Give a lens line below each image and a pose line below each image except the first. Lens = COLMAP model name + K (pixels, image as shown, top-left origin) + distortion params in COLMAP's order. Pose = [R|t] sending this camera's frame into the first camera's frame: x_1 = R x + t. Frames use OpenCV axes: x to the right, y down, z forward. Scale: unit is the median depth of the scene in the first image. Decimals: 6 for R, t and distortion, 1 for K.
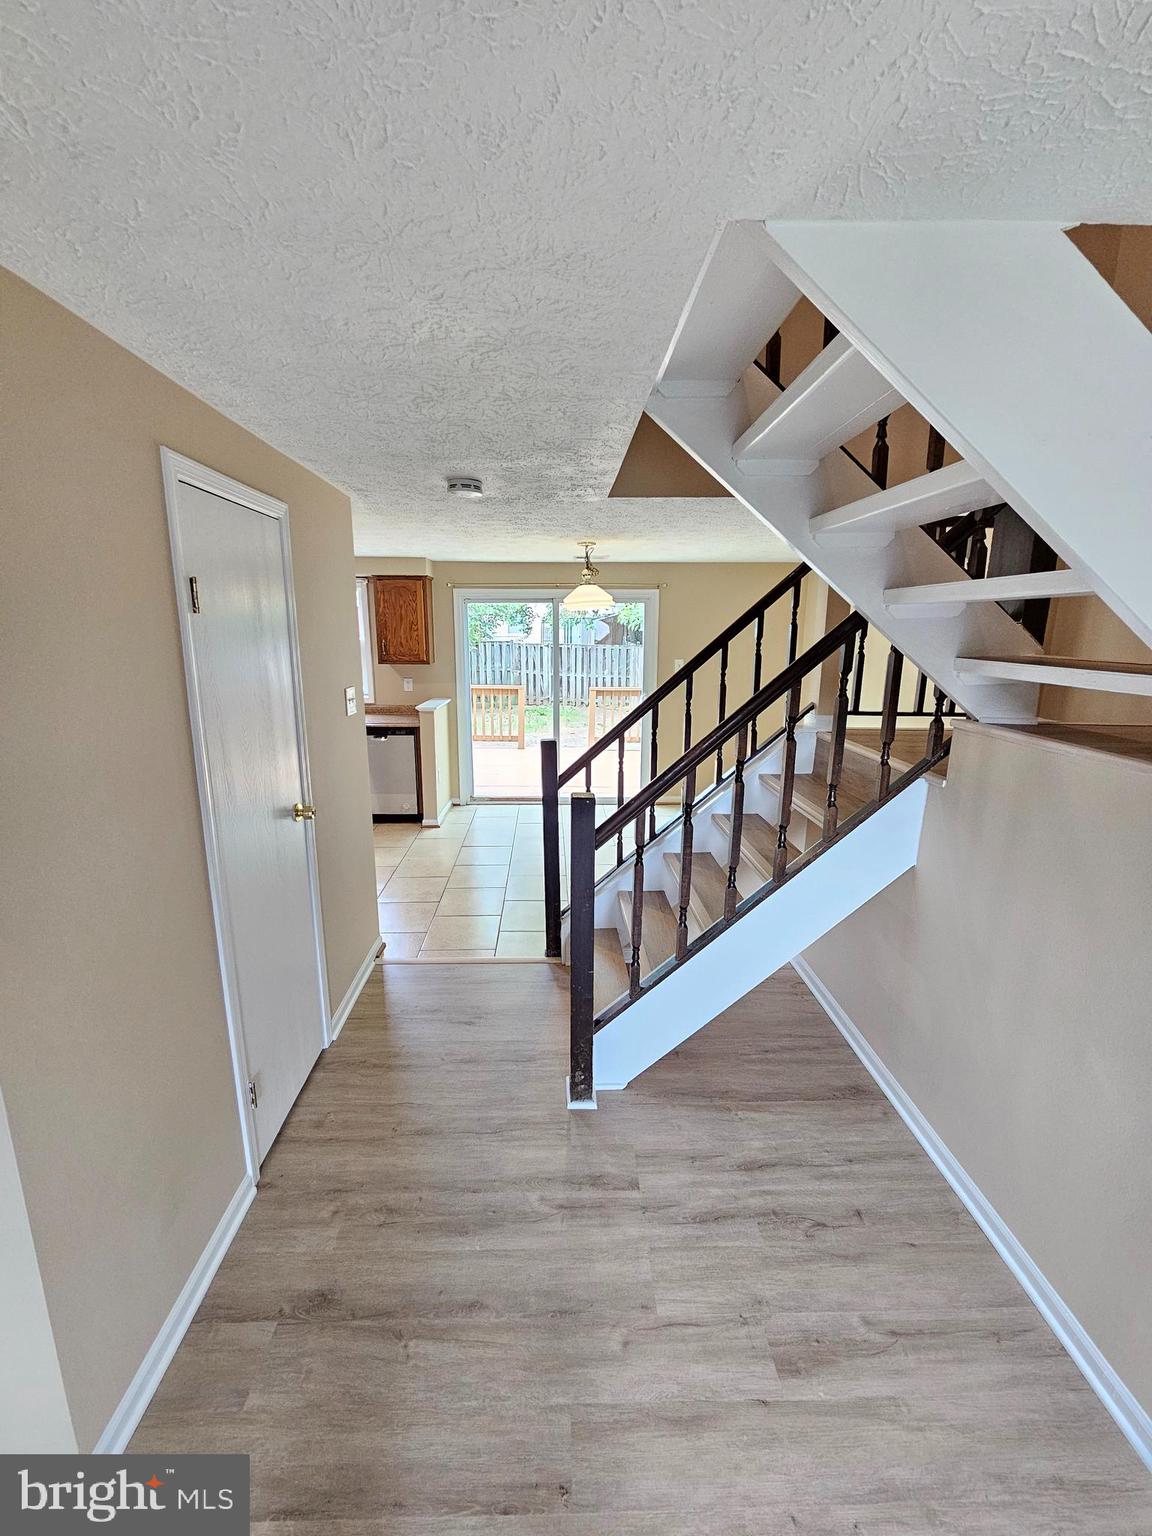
lens RADIAL K [[626.4, 0, 565.6], [0, 626.4, 761.3], [0, 0, 1]] dist [-0.001886, -0.000387]
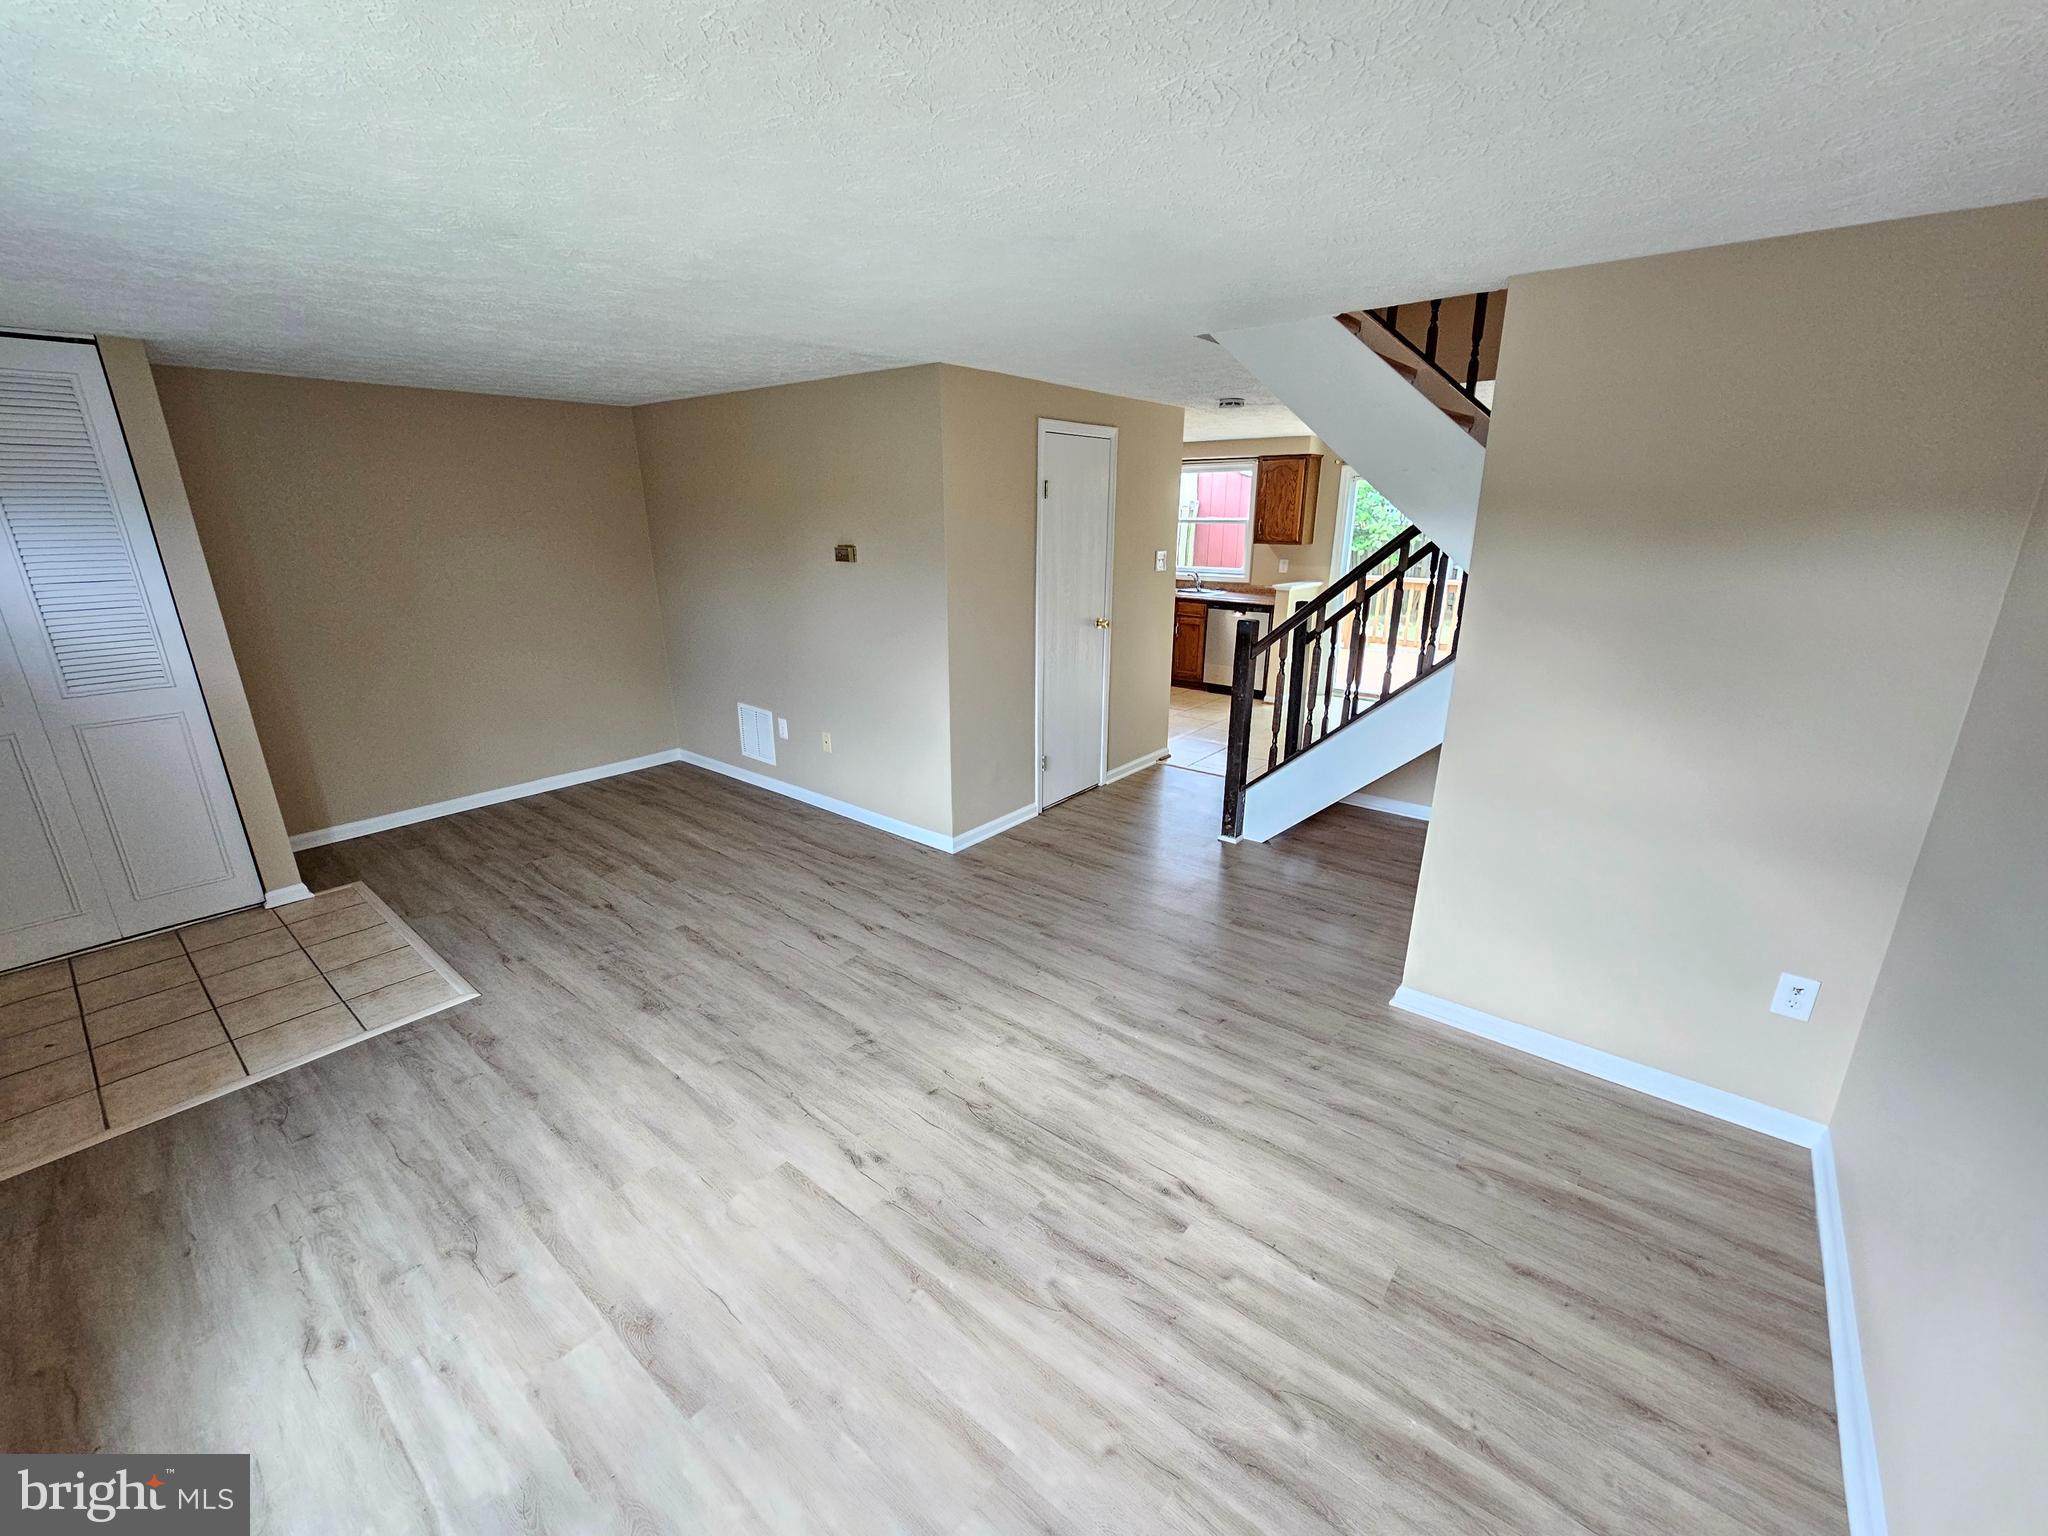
lens RADIAL K [[835.2, 0, 1014.9], [0, 835.2, 779.9], [0, 0, 1]] dist [-0.001886, -0.000387]
pose [[0.757099, 0.198592, -0.622384, 0.901081], [-0.134722, 0.979661, 0.148711, 0.202303], [0.639258, -0.028740, 0.768455, -0.877965]]
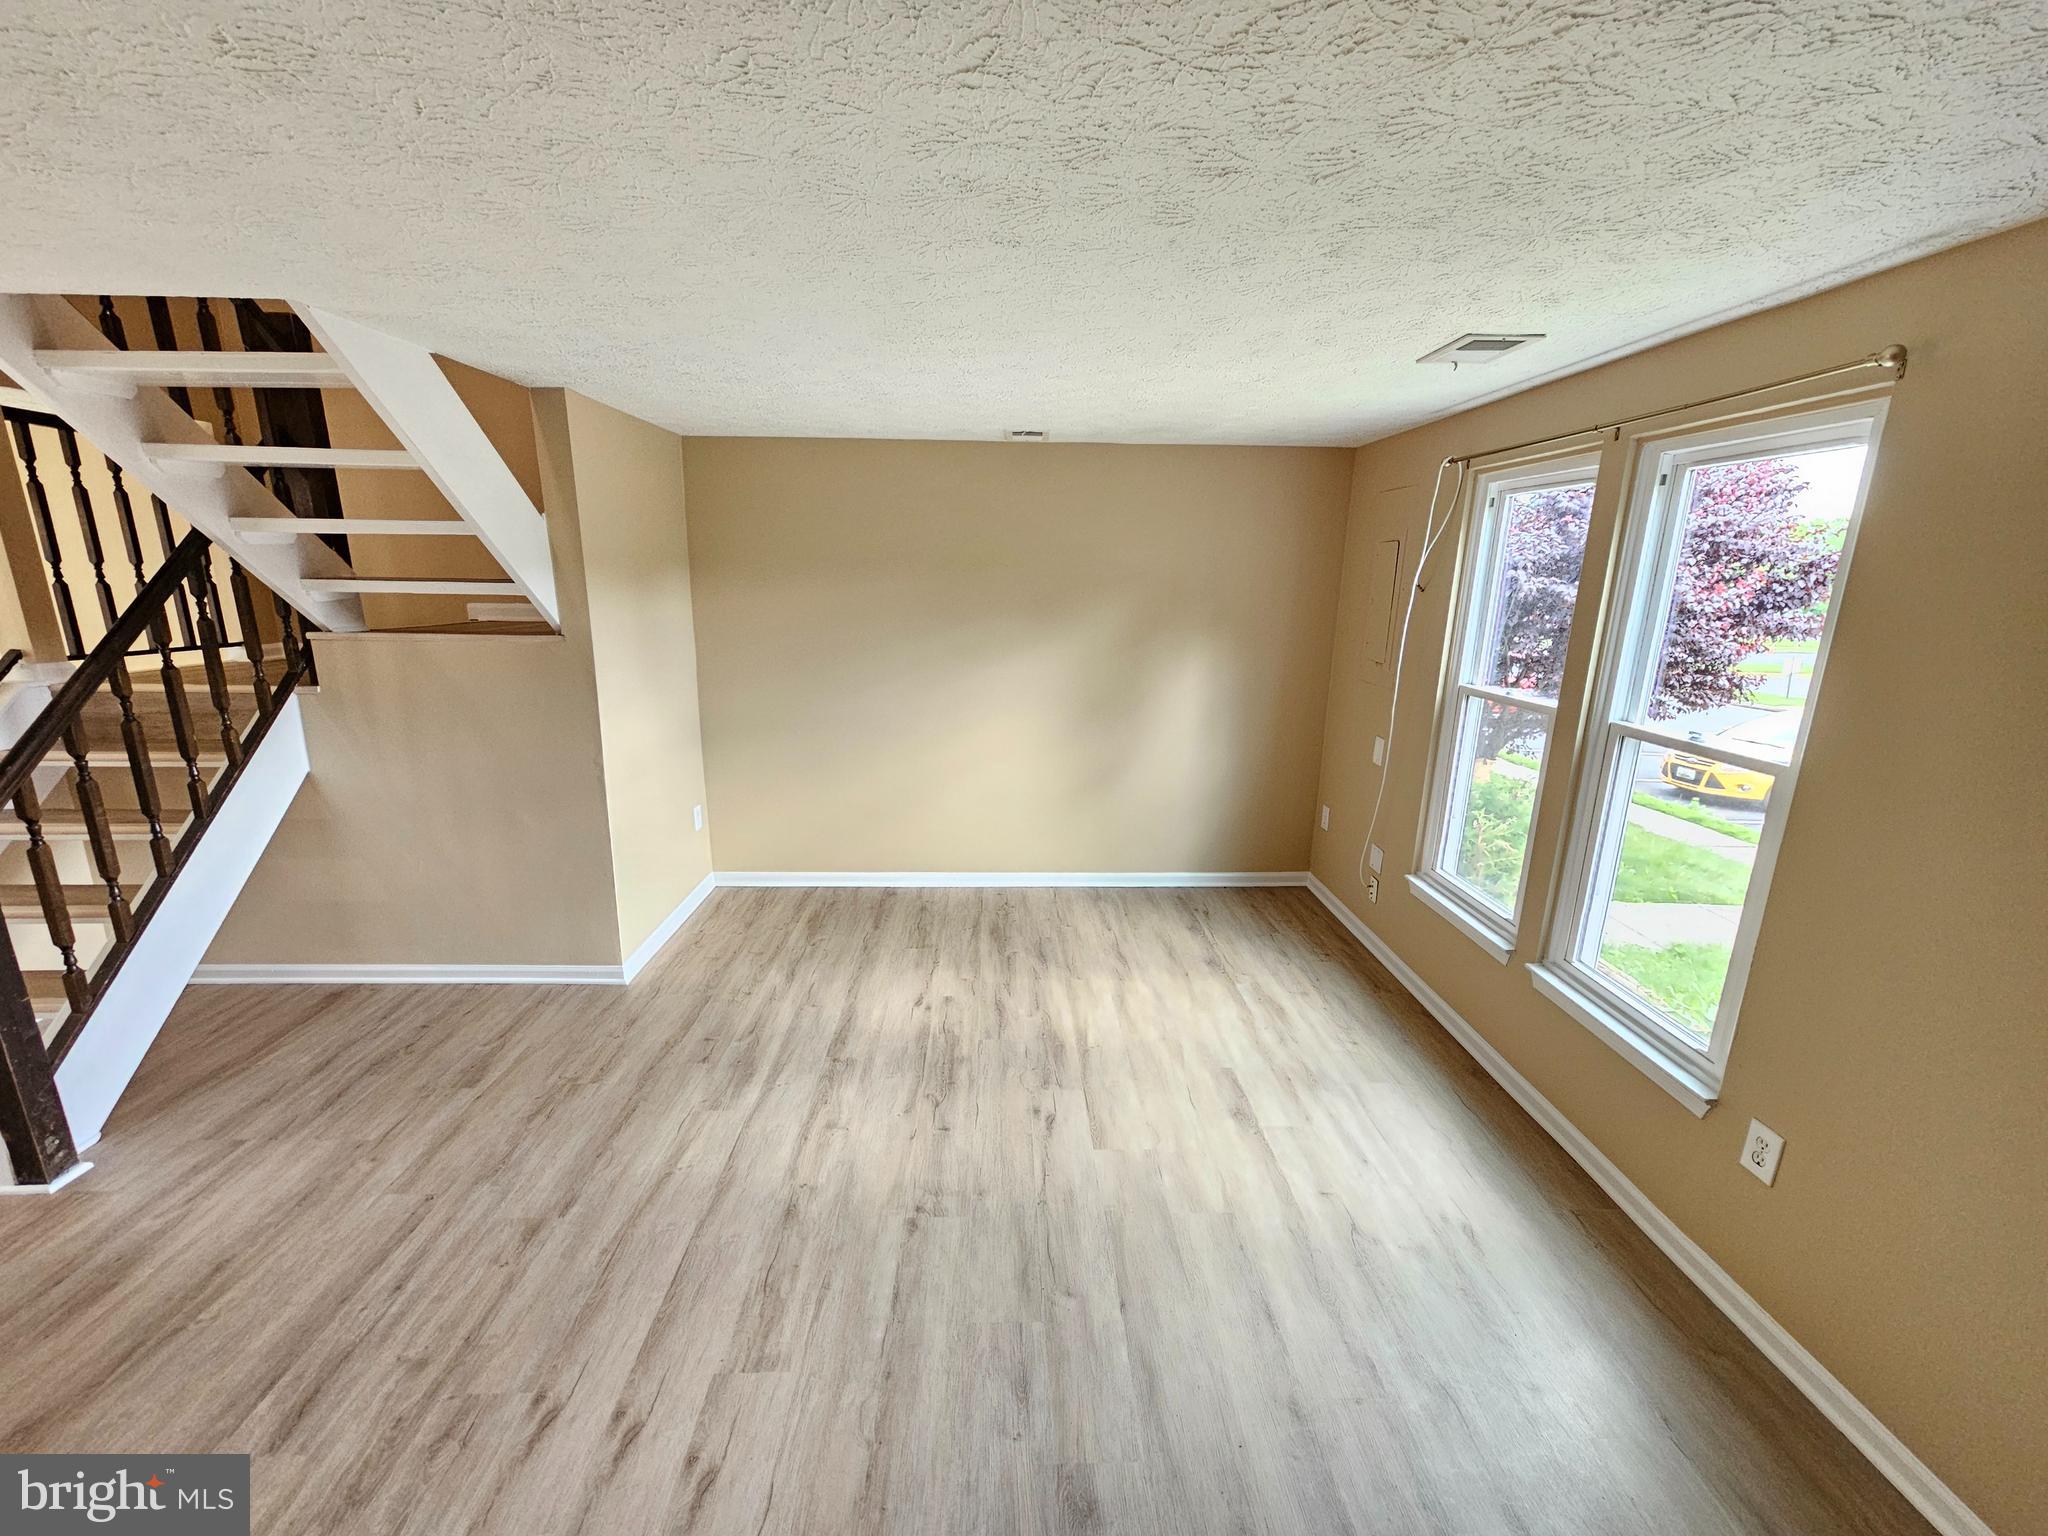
lens RADIAL K [[835.2, 0, 1027.4], [0, 835.2, 786.8], [0, 0, 1]] dist [-0.001886, -0.000387]
pose [[-0.014302, -0.250375, 0.968043, -0.923224], [0.197058, 0.948449, 0.248219, 0.079199], [-0.980288, 0.194310, 0.035773, -0.300648]]
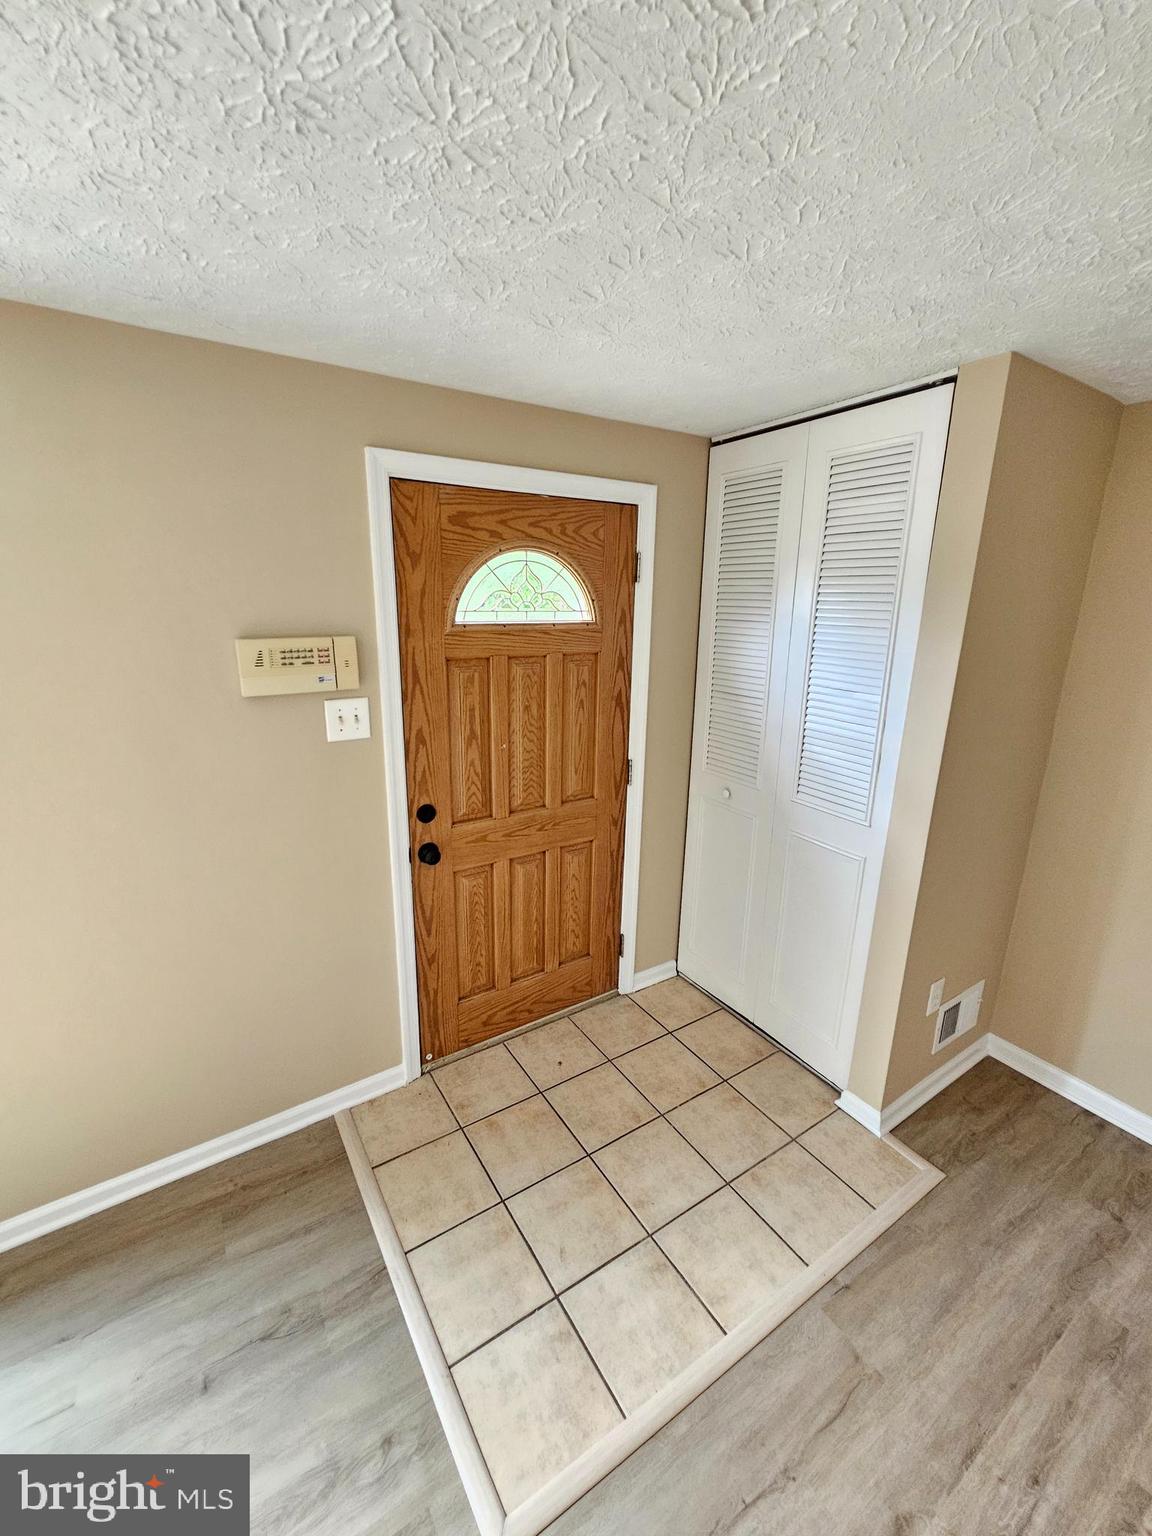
lens RADIAL K [[626.4, 0, 567.4], [0, 626.4, 760.4], [0, 0, 1]] dist [-0.001886, -0.000387]
pose [[-0.851868, 0.119622, -0.509913, -0.492867], [-0.126409, 0.897830, 0.421807, 0.044675], [0.508273, 0.423782, -0.749712, -0.227135]]
